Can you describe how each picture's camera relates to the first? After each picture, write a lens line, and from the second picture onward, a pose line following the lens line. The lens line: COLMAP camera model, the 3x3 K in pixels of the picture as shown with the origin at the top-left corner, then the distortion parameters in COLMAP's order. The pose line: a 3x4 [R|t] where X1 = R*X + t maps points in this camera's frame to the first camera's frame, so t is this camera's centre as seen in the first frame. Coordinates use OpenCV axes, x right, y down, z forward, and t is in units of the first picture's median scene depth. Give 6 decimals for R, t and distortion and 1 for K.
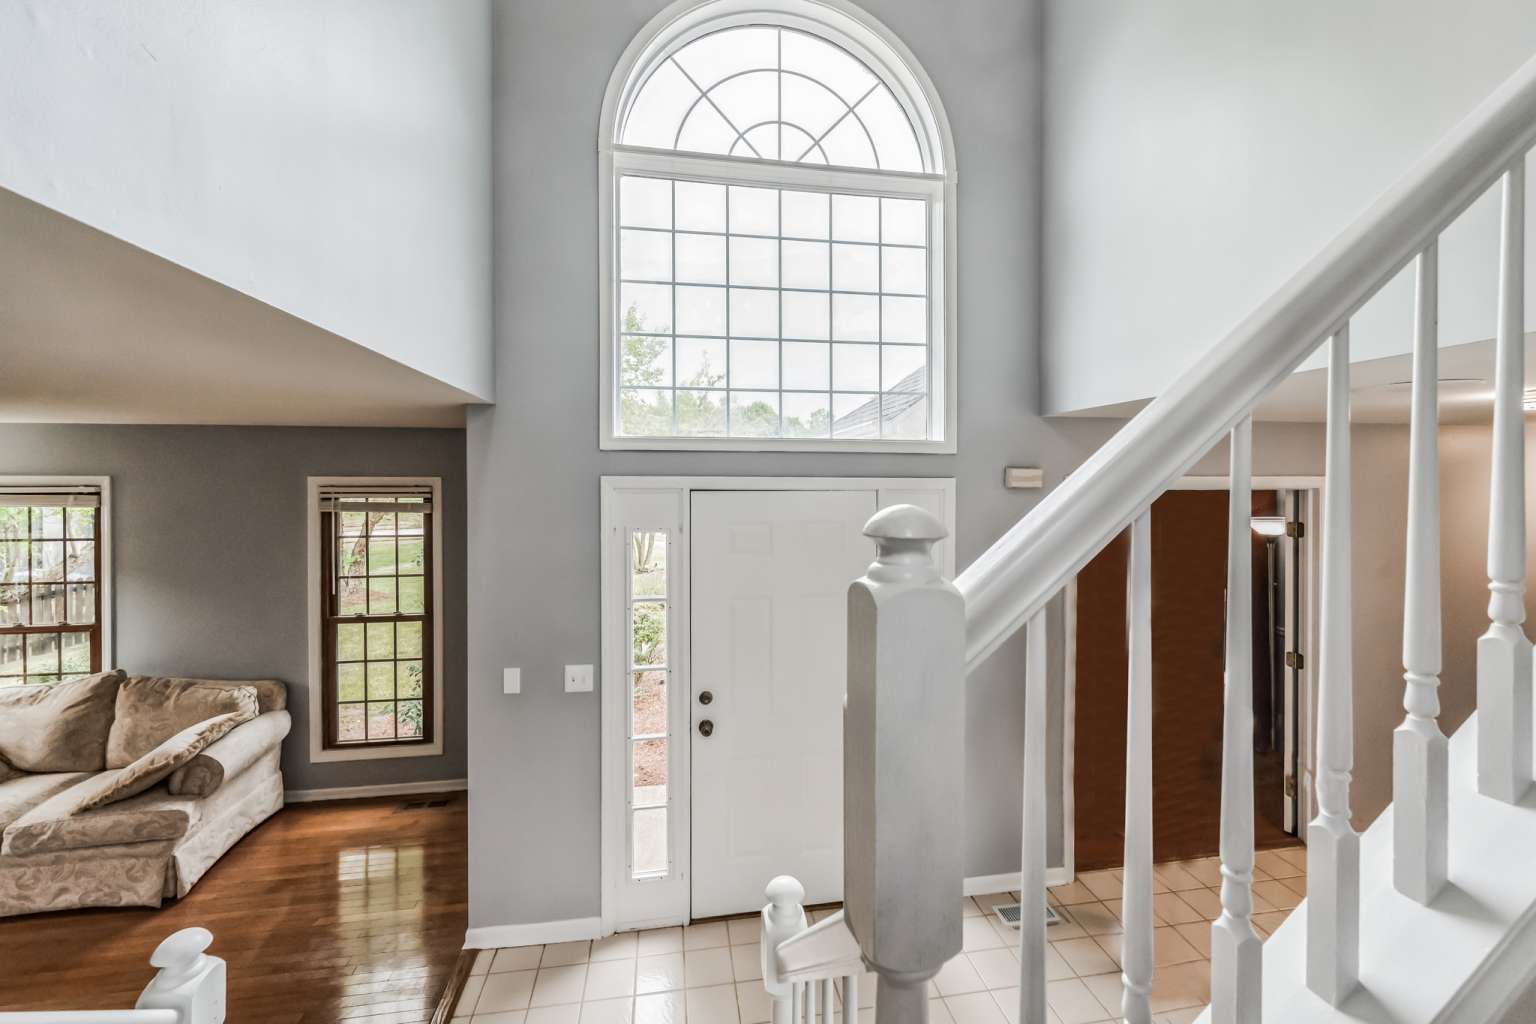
lens RADIAL K [[609.6, 0, 768.0], [0, 609.6, 512.0], [0, 0, 1]] dist [-0.000926, -0.000314]
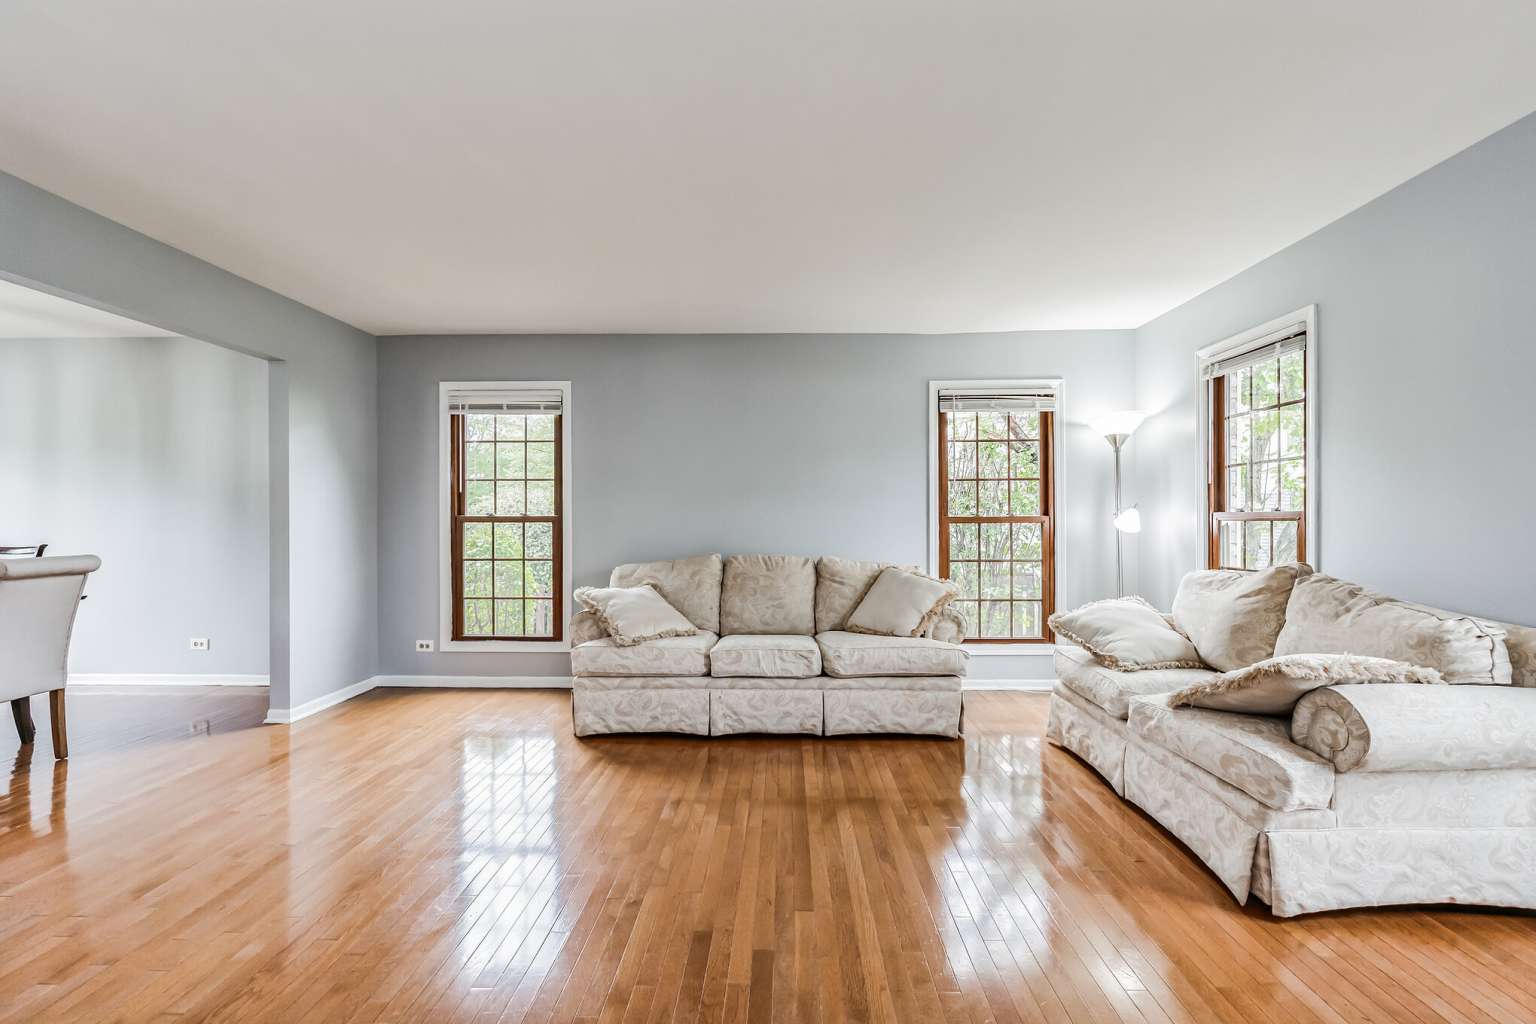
lens RADIAL K [[609.6, 0, 768.0], [0, 609.6, 512.0], [0, 0, 1]] dist [-0.000926, -0.000314]
pose [[-0.193440, -0.013293, -0.981022, -0.287629], [-0.040916, 0.999148, -0.005470, 0.264977], [0.980259, 0.039081, -0.193819, 0.606437]]
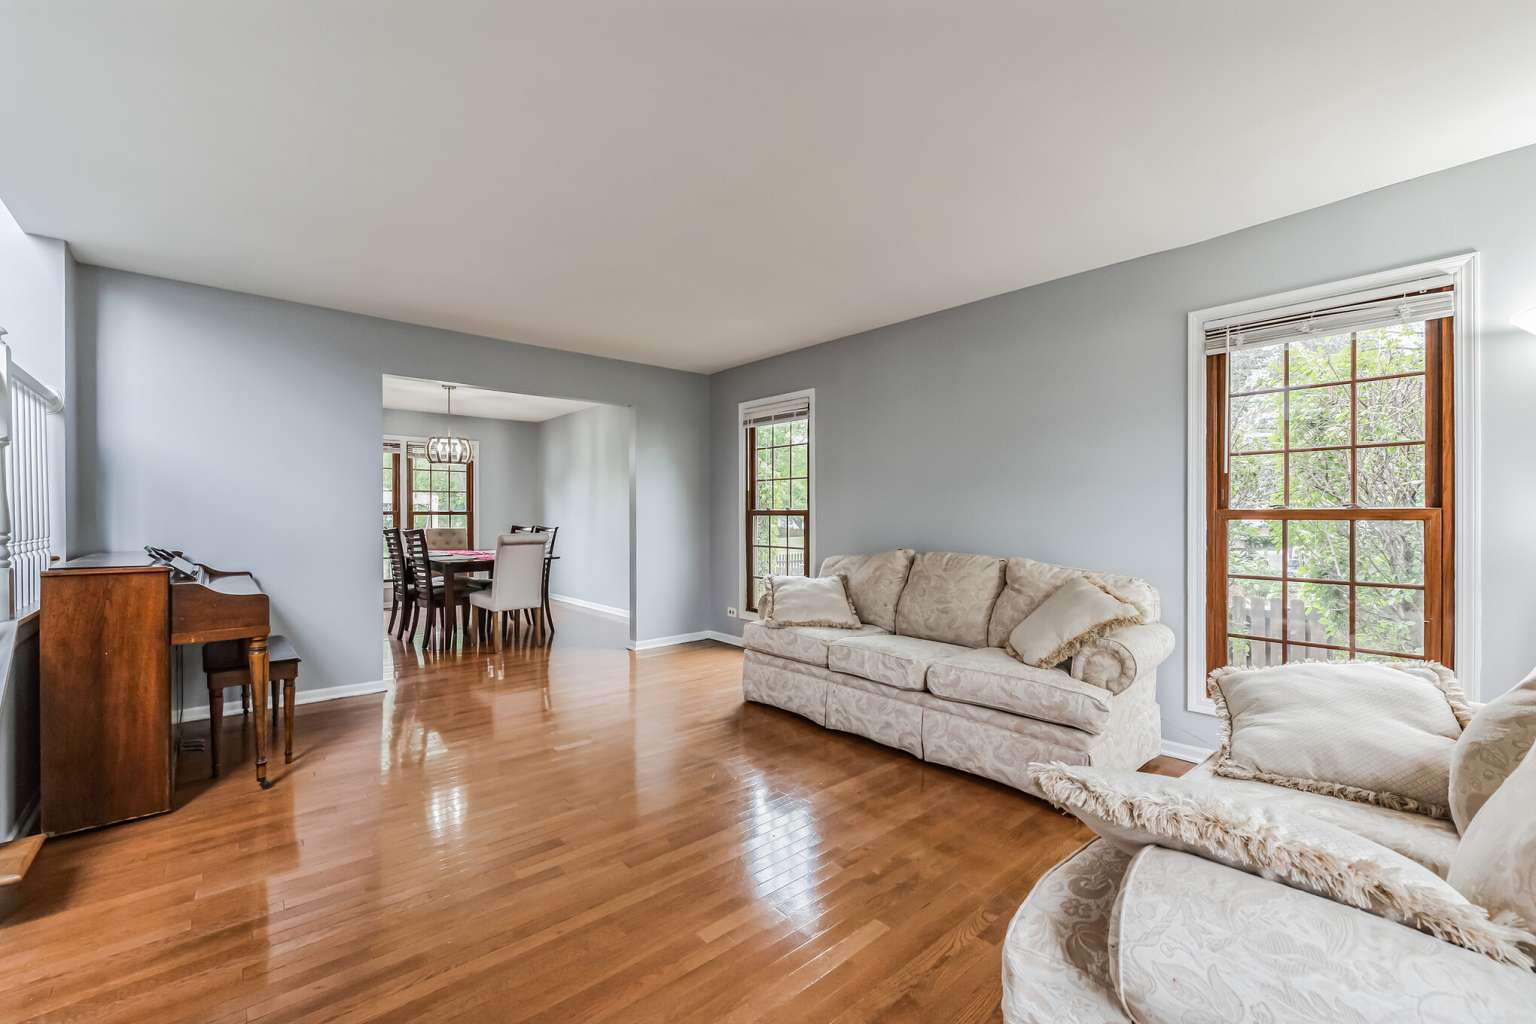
lens RADIAL K [[616.0, 0, 768.0], [0, 616.0, 512.0], [0, 0, 1]] dist [-0.001880, -0.000217]
pose [[-0.842619, -0.003206, -0.538501, -0.647111], [-0.024862, 0.999148, 0.032955, 0.240428], [0.537936, 0.041157, -0.841980, 1.165907]]
